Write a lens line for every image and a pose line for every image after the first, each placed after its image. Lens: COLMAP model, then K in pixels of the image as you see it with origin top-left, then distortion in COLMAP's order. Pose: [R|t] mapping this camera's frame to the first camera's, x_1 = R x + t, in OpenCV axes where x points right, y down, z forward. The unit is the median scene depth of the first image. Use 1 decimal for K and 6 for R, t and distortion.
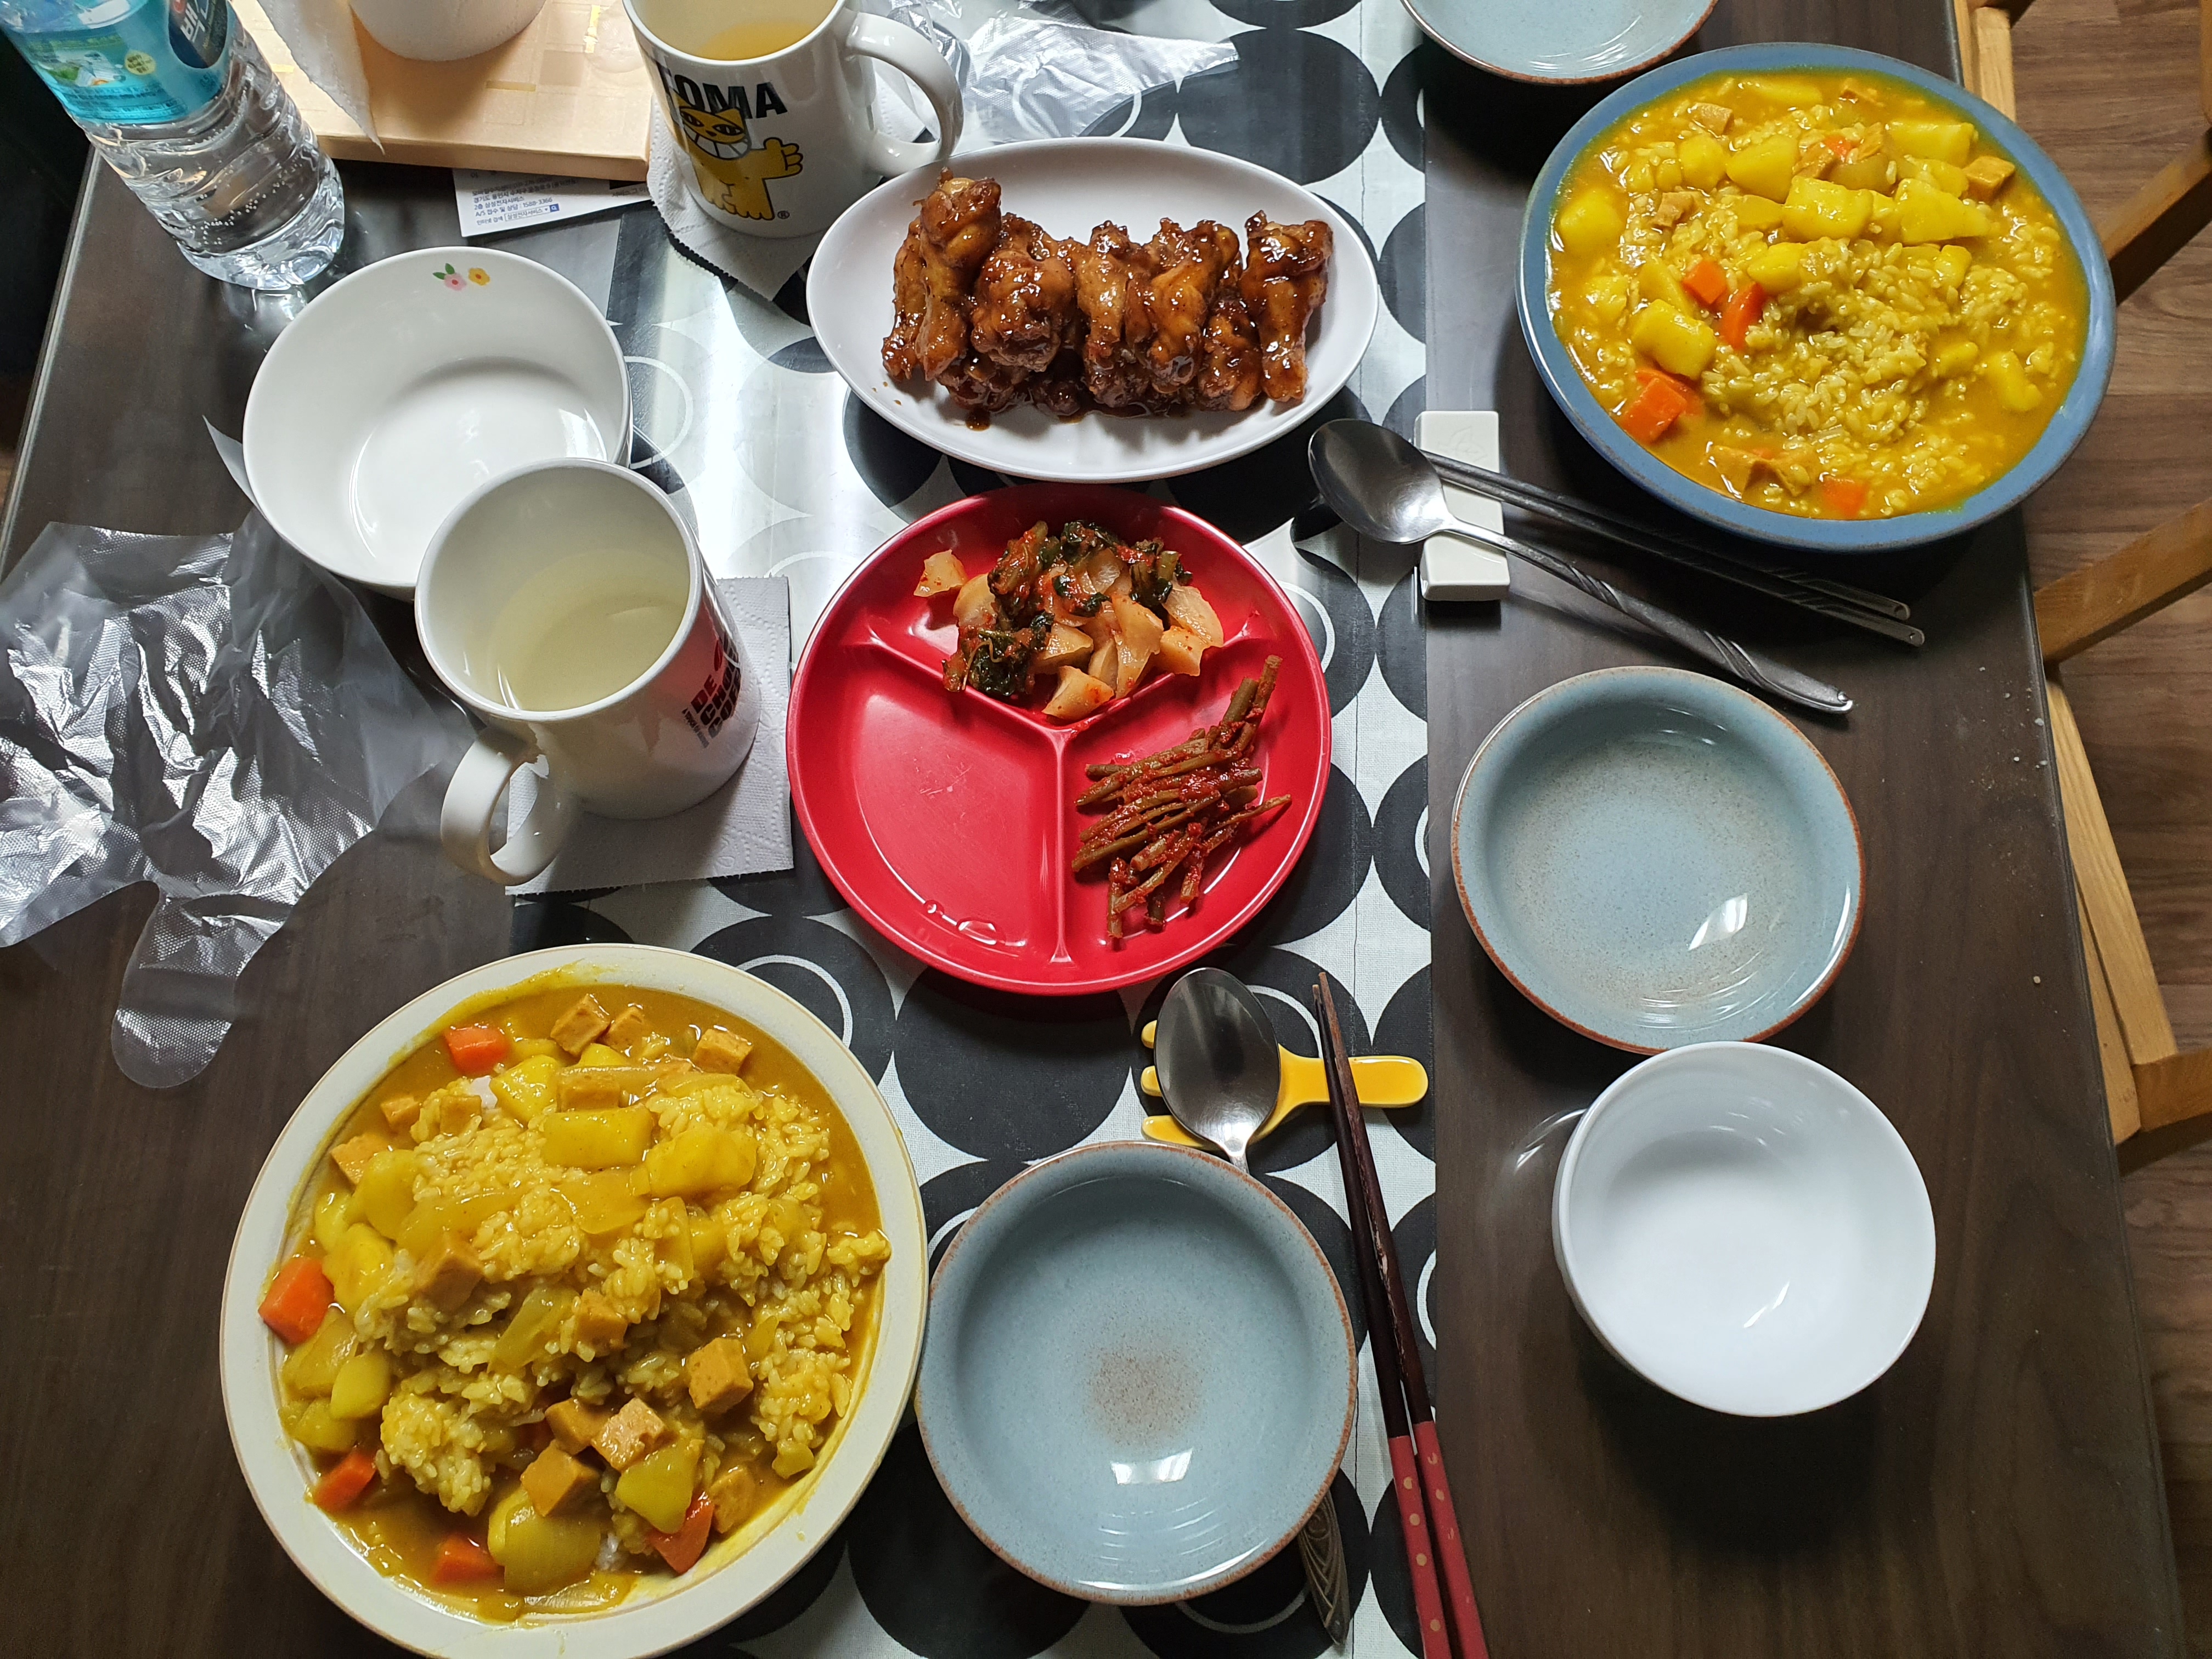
lens RADIAL K [[1677.0, 0, 1106.0], [0, 1677.0, 829.5], [0, 0, 1]] dist [0.000752, -0.000343]
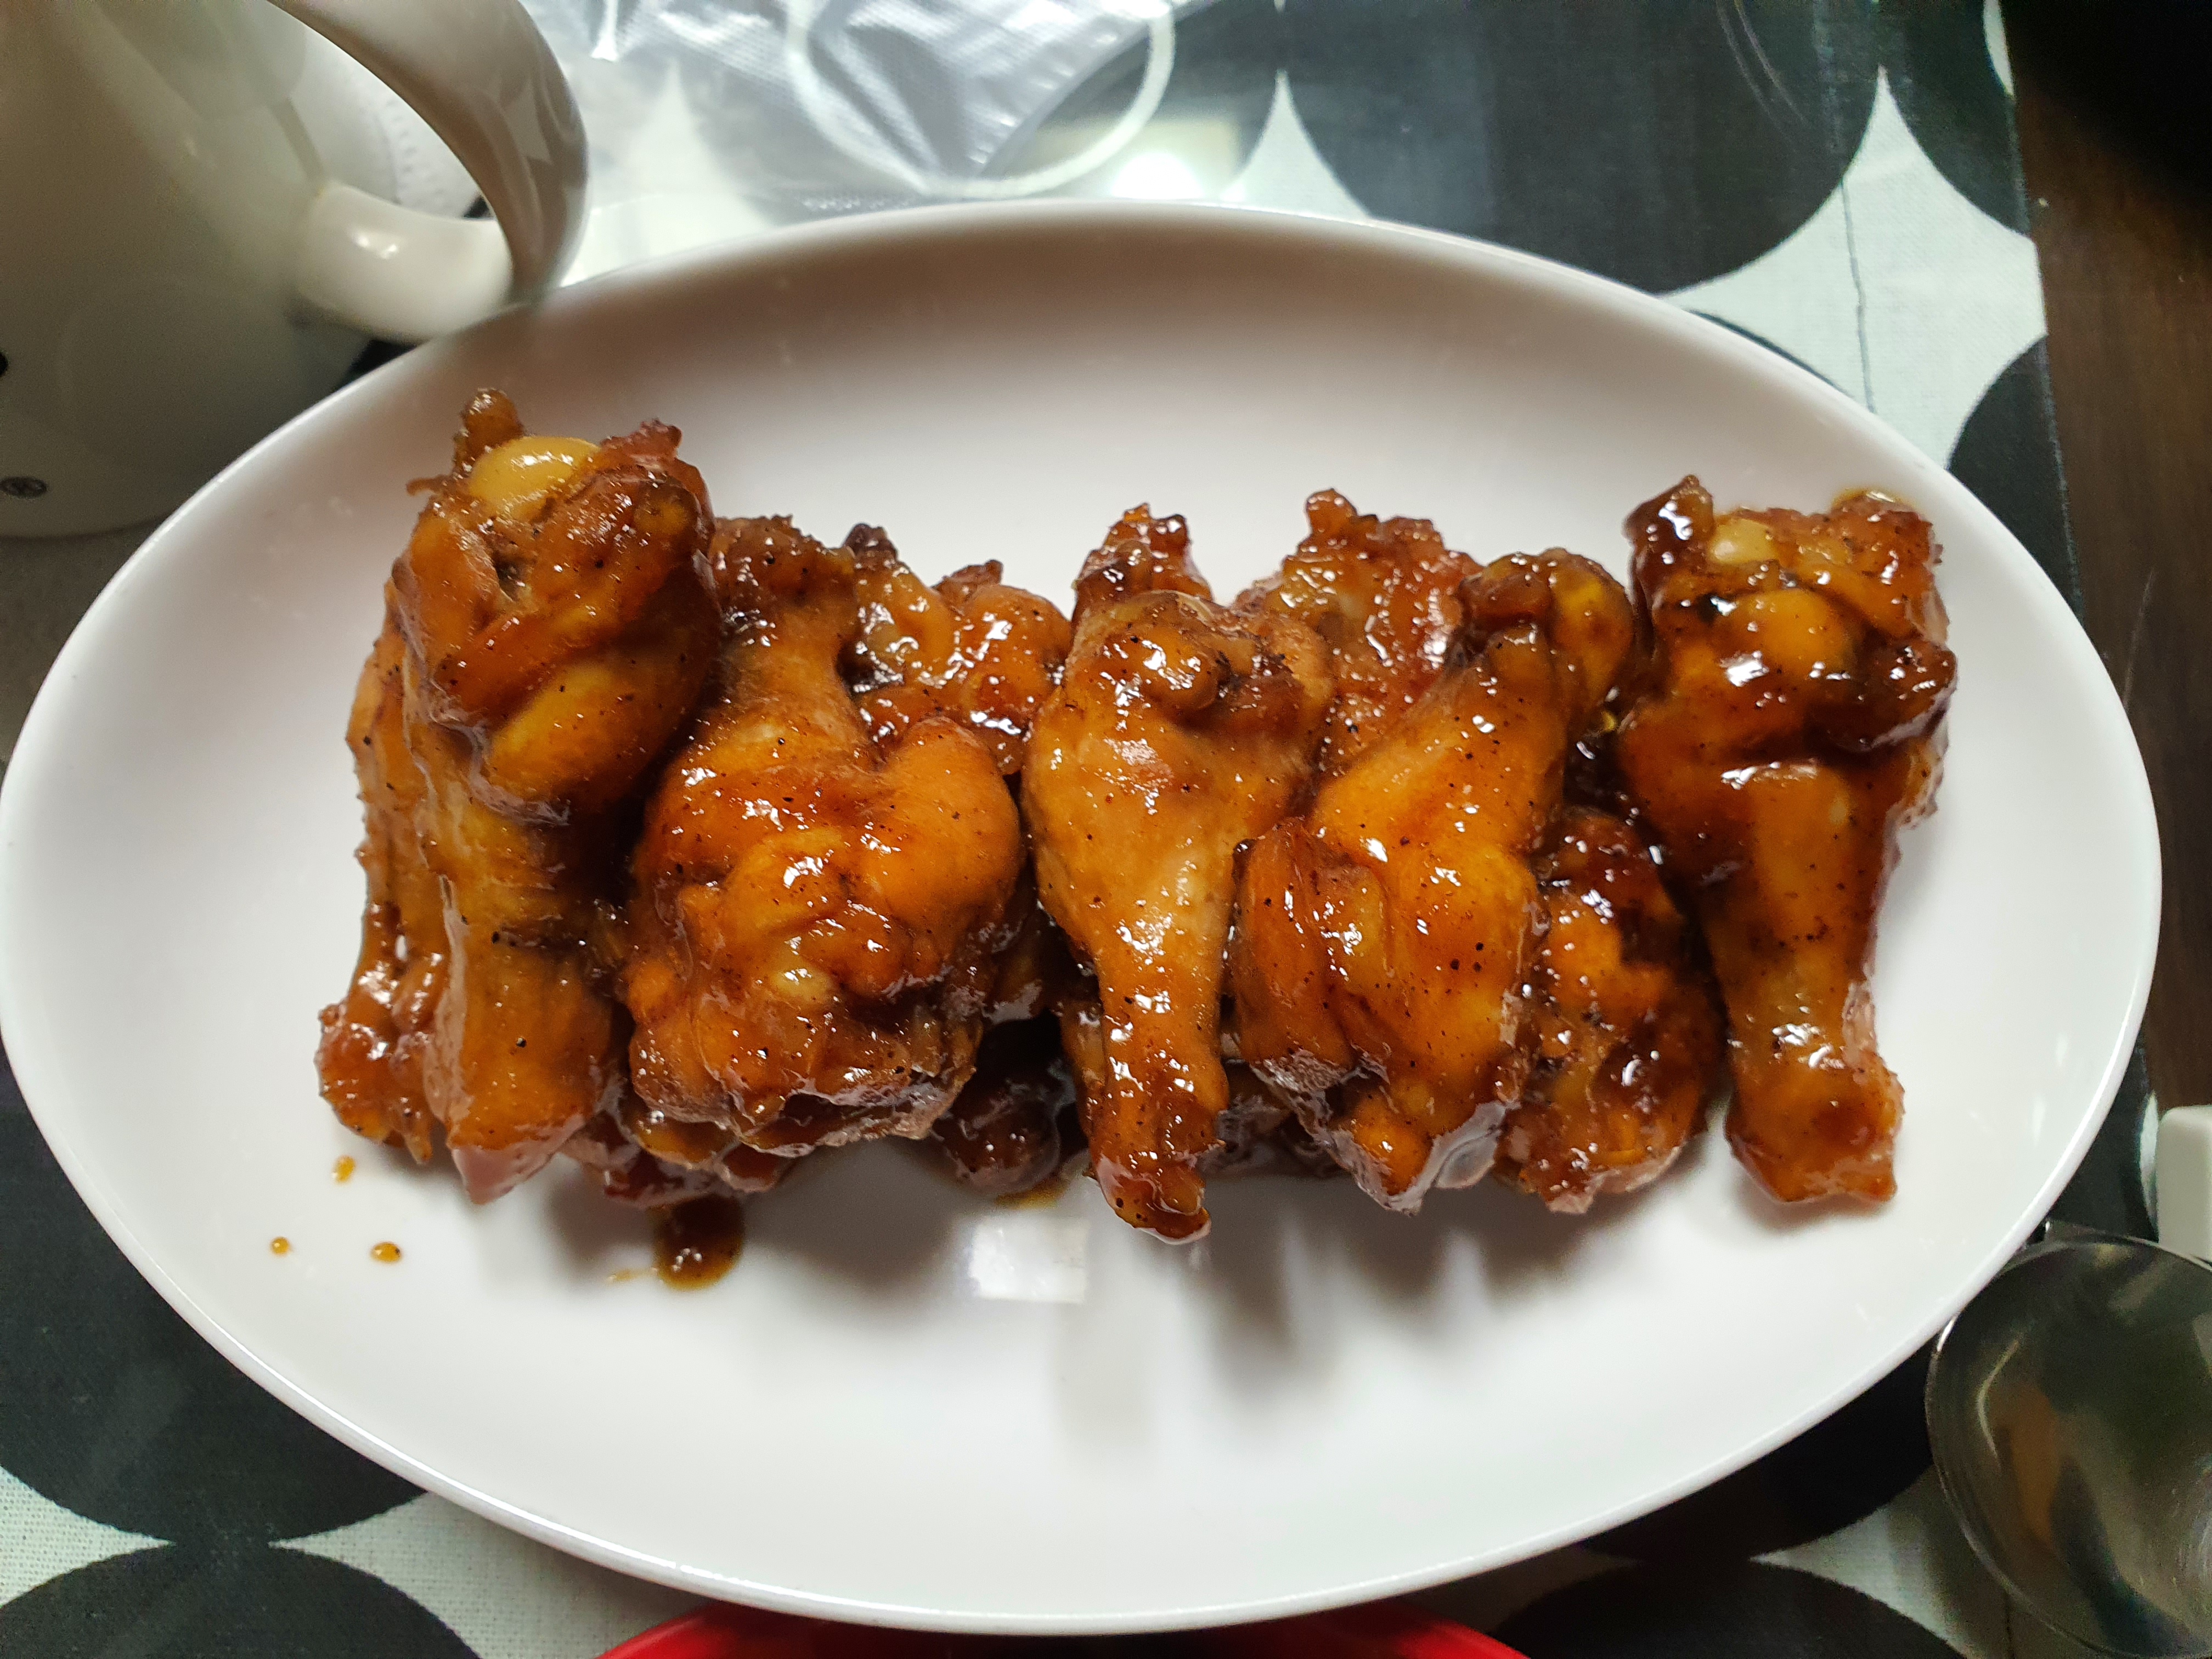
lens RADIAL K [[1660.2, 0, 1106.0], [0, 1660.2, 829.5], [0, 0, 1]] dist [0.043458, -0.000618]
pose [[0.997689, -0.047875, 0.048216, -0.018646], [0.044285, 0.996352, 0.072948, -0.335625], [-0.051532, -0.070644, 0.996170, 0.727318]]
